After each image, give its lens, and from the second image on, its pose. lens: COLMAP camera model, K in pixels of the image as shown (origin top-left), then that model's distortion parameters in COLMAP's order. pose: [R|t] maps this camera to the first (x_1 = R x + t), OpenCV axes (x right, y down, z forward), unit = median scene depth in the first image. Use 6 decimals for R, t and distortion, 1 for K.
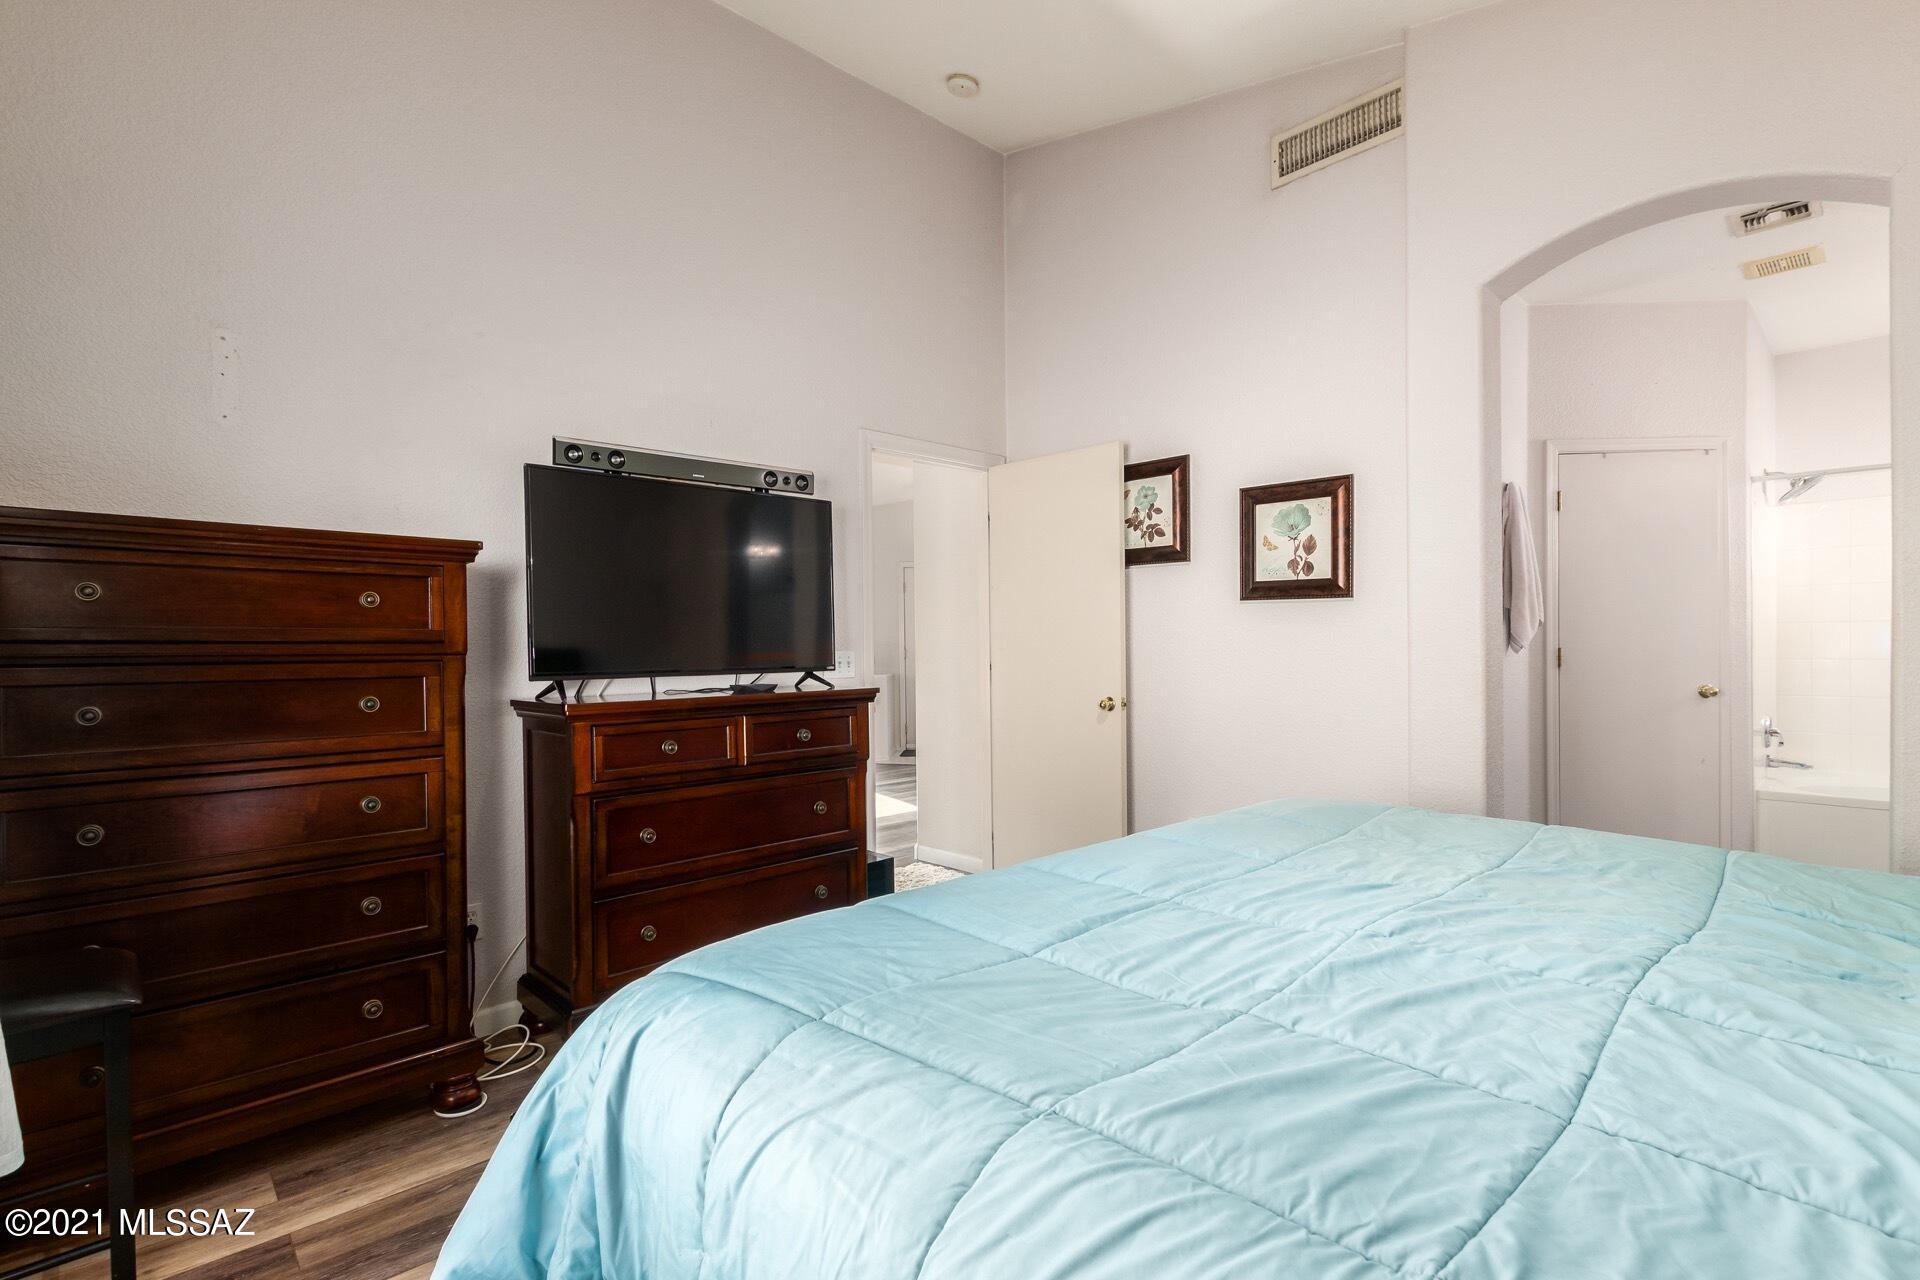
lens RADIAL K [[886.1, 0, 963.3], [0, 886.1, 653.8], [0, 0, 1]] dist [0.001826, -0.000551]
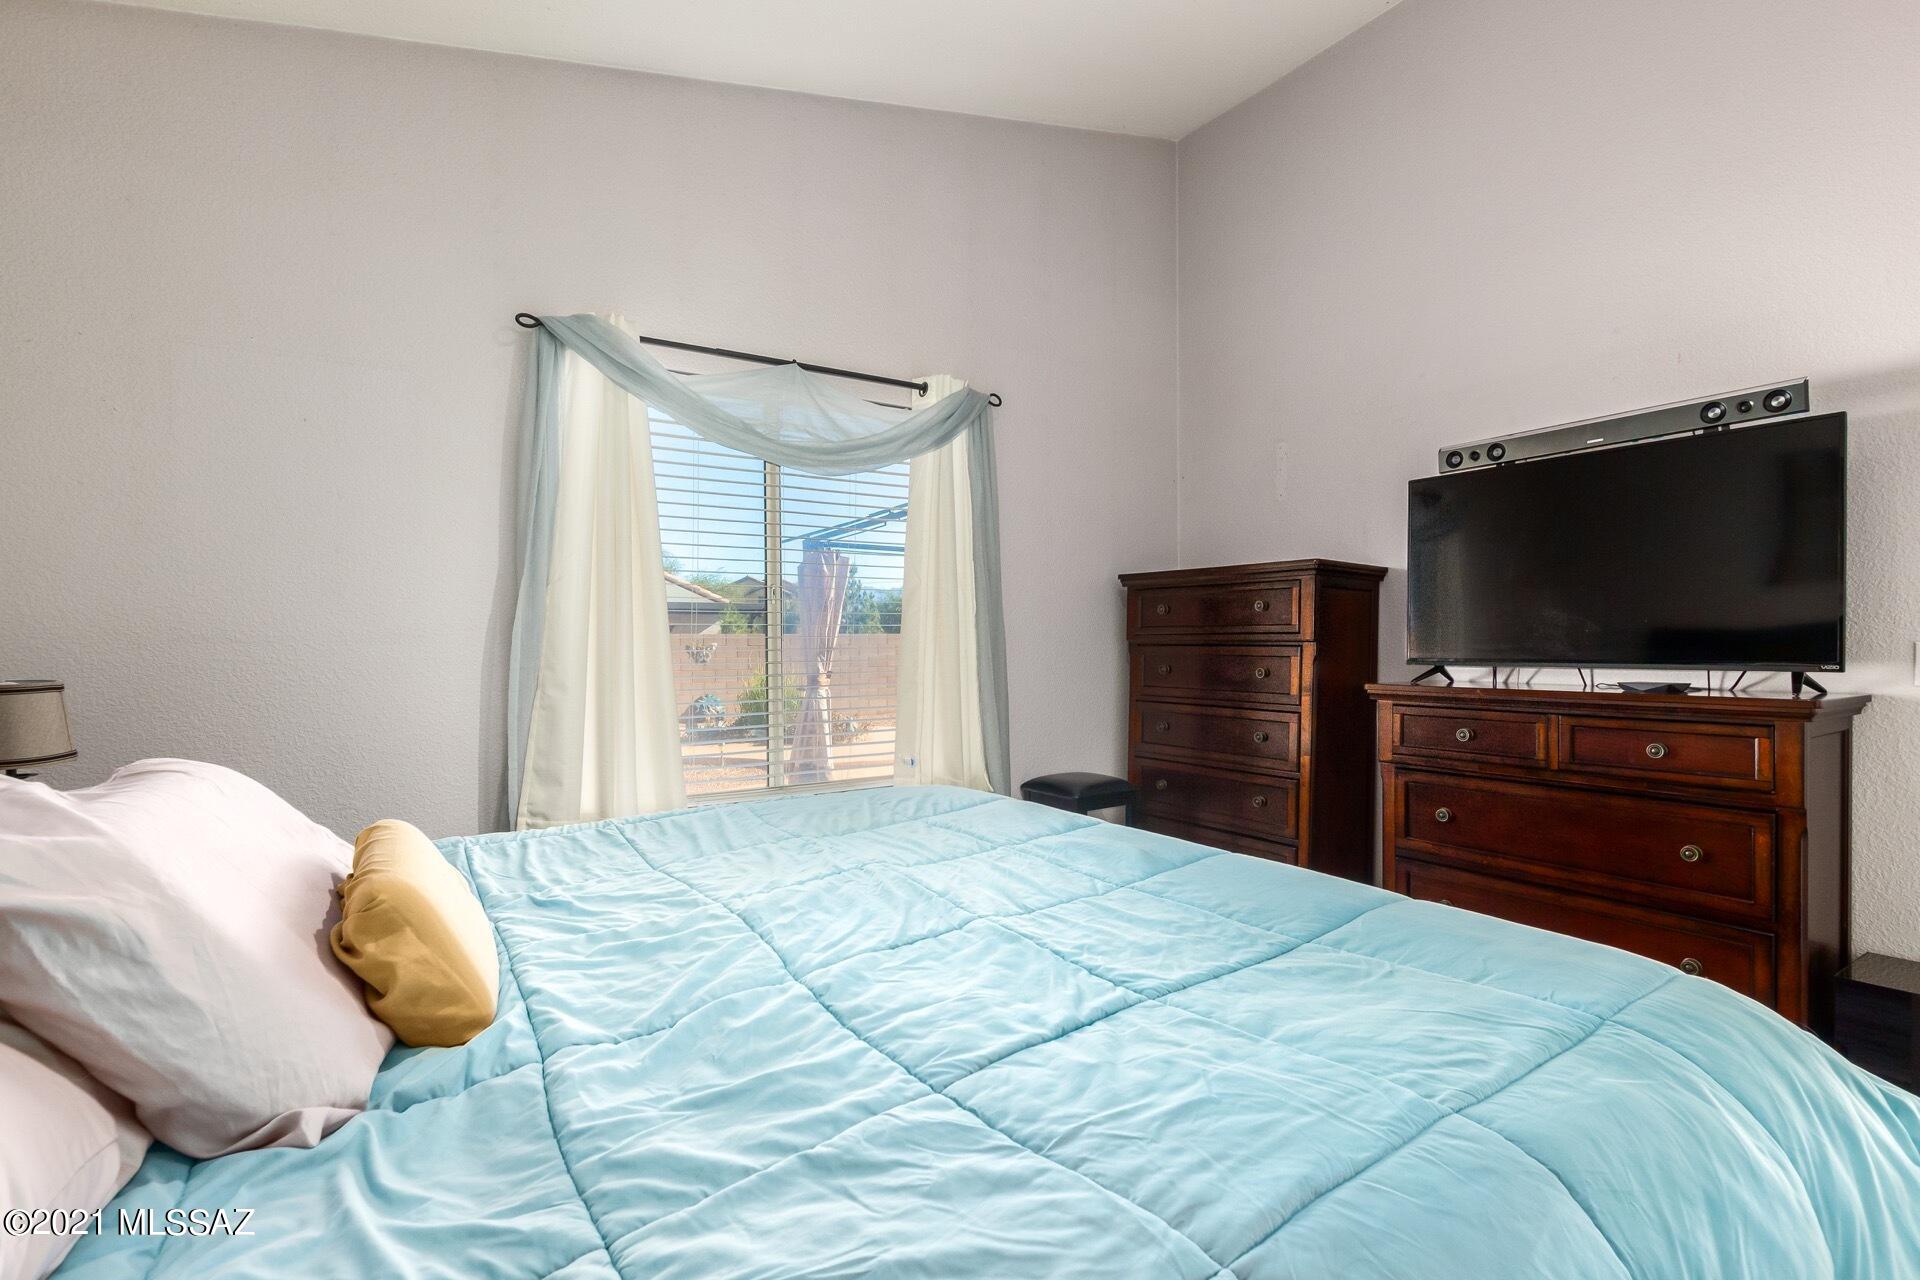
lens RADIAL K [[885.8, 0, 971.4], [0, 885.8, 656.0], [0, 0, 1]] dist [0.006311, 0.000028]
pose [[-0.160000, 0.036143, -0.986455, 0.726598], [0.006766, 0.999346, 0.035518, -0.025066], [0.987094, -0.000992, -0.160140, 0.569683]]
